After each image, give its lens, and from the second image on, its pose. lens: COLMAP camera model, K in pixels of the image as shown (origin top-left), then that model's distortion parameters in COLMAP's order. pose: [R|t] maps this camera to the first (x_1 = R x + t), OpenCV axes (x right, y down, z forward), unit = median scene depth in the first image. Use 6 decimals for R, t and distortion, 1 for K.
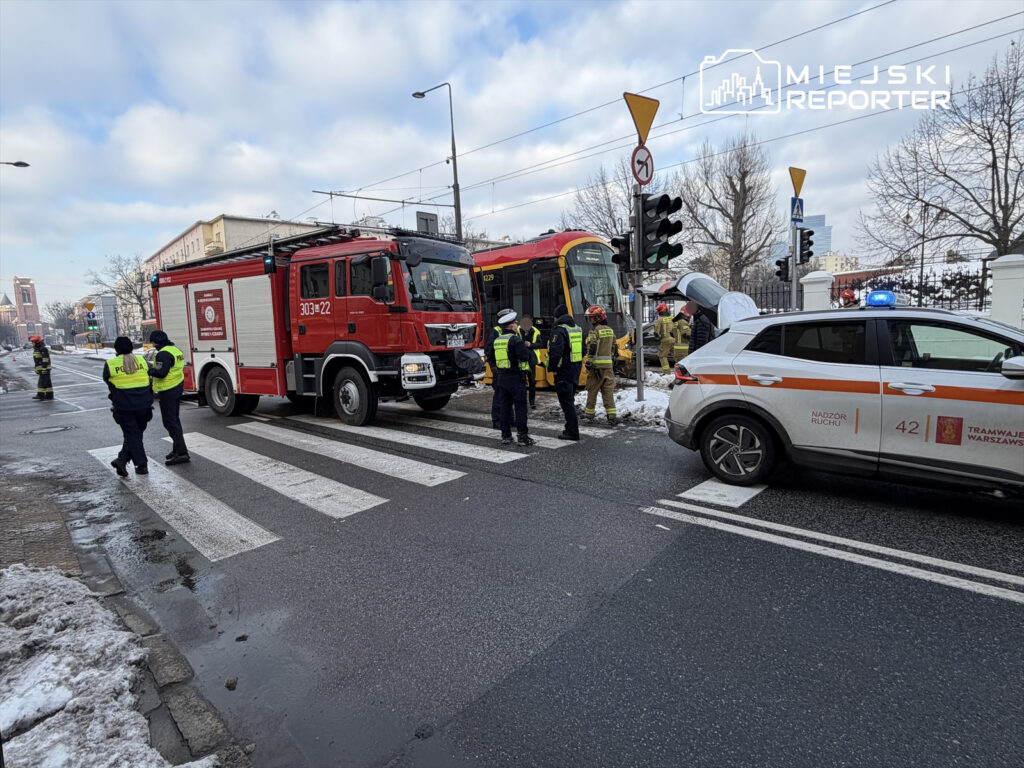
lens RADIAL K [[546.9, 0, 508.5], [0, 546.9, 394.0], [0, 0, 1]] dist [-0.002119, -0.000231]
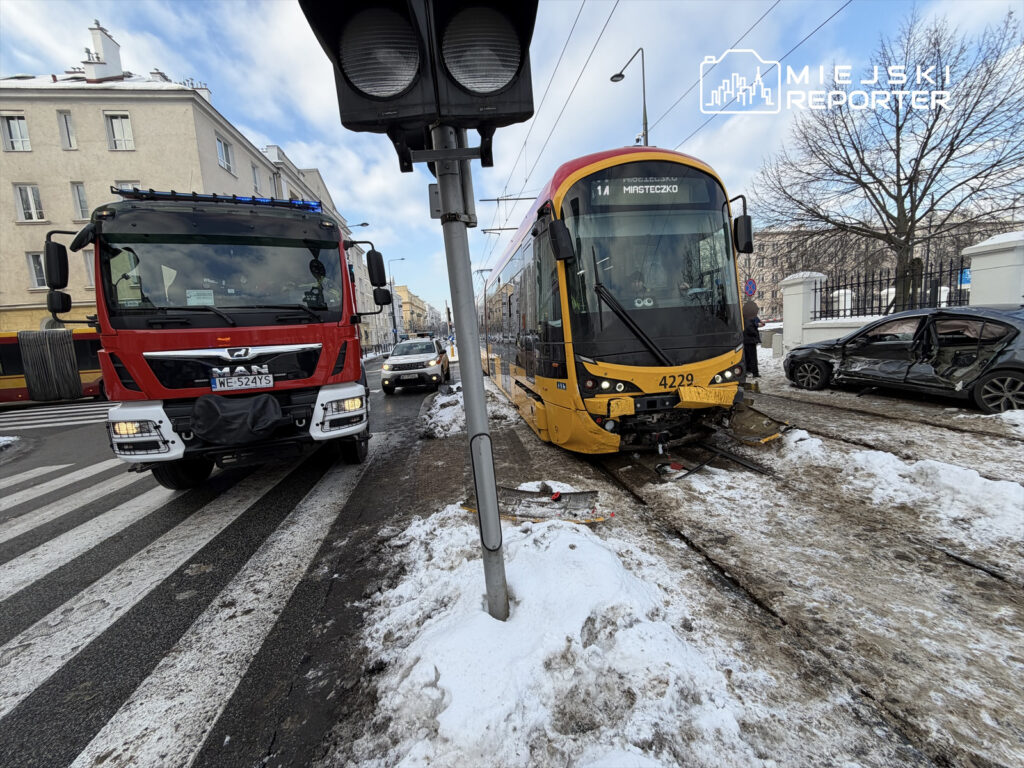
lens RADIAL K [[406.8, 0, 508.9], [0, 406.8, 384.5], [0, 0, 1]] dist [-0.000456, -0.000028]
pose [[0.794030, 0.066212, -0.604262, 0.381115], [-0.043227, 0.997684, 0.052518, -0.124681], [0.606340, -0.015580, 0.795053, 0.830911]]
